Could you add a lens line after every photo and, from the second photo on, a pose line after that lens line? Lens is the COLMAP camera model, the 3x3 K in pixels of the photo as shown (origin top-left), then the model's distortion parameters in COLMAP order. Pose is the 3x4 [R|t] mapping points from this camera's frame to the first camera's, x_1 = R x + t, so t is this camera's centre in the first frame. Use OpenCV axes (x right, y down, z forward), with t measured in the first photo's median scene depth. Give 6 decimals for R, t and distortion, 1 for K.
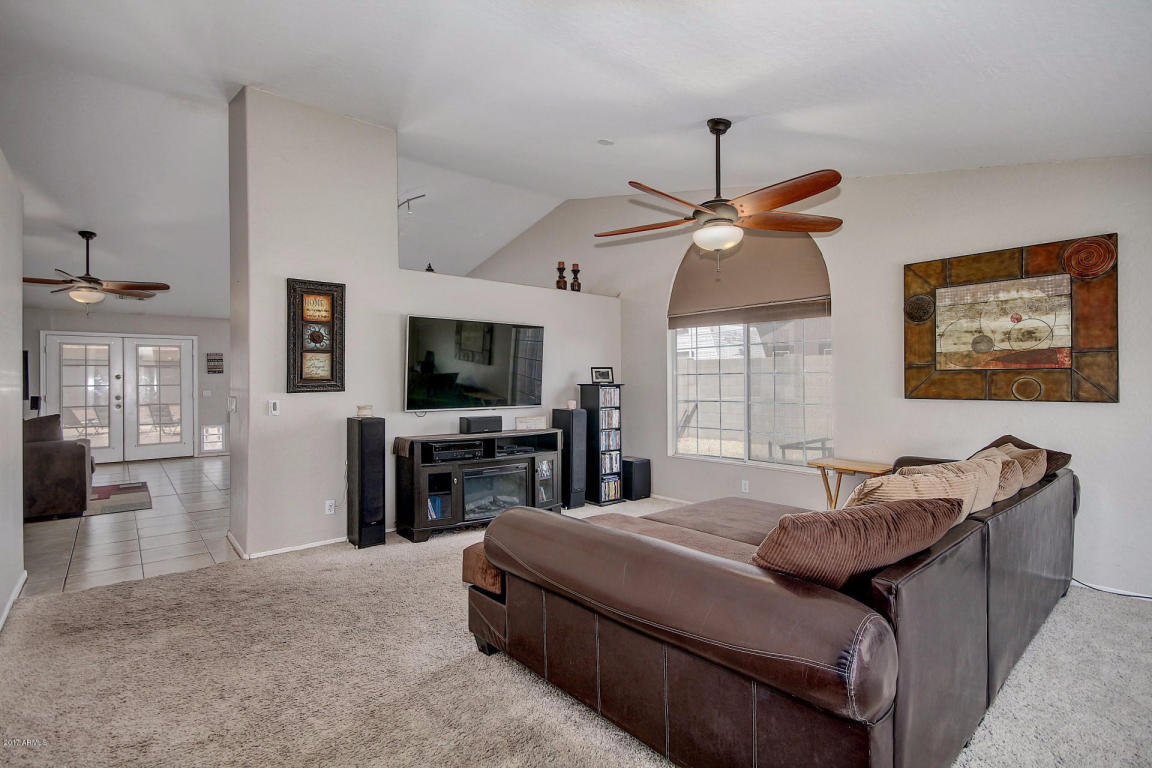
lens RADIAL K [[545.9, 0, 583.1], [0, 545.9, 377.2], [0, 0, 1]] dist [-0.001659, 0.000276]
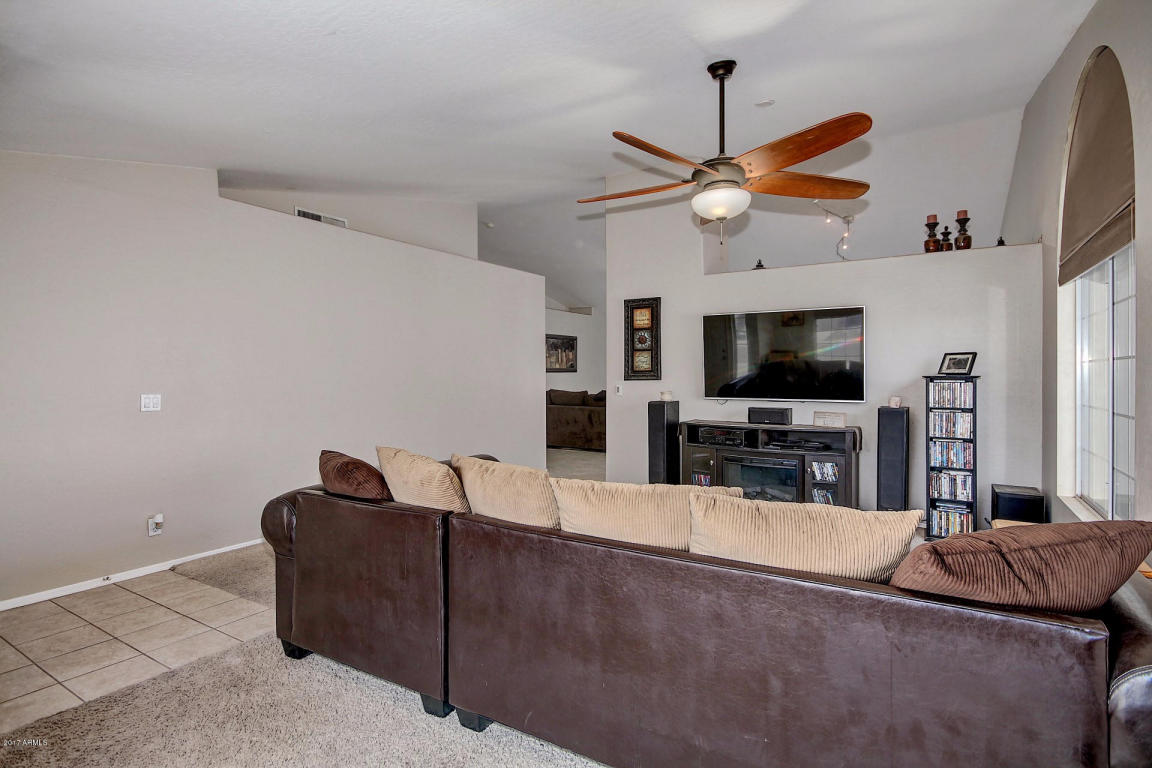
lens RADIAL K [[581.2, 0, 576.0], [0, 581.2, 384.0], [0, 0, 1]] dist [-0.001283, -0.000282]
pose [[0.304341, 0.014906, -0.952446, 0.905418], [0.003272, 0.999855, 0.016694, 0.012661], [0.952557, -0.008197, 0.304249, 0.435506]]
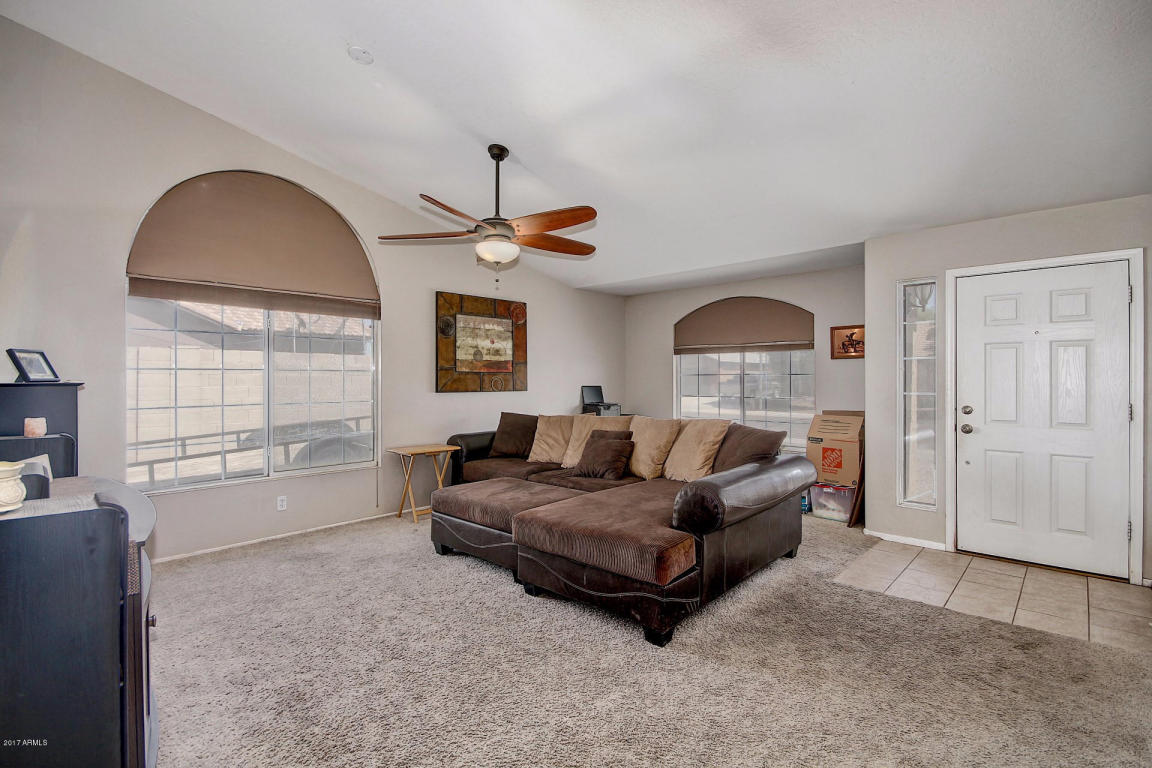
lens RADIAL K [[545.9, 0, 583.1], [0, 545.9, 377.2], [0, 0, 1]] dist [-0.001659, 0.000276]
pose [[-0.131455, 0.008625, 0.991285, -0.768343], [-0.004697, 0.999946, -0.009323, 0.012255], [-0.991311, -0.005881, -0.131408, 0.838938]]
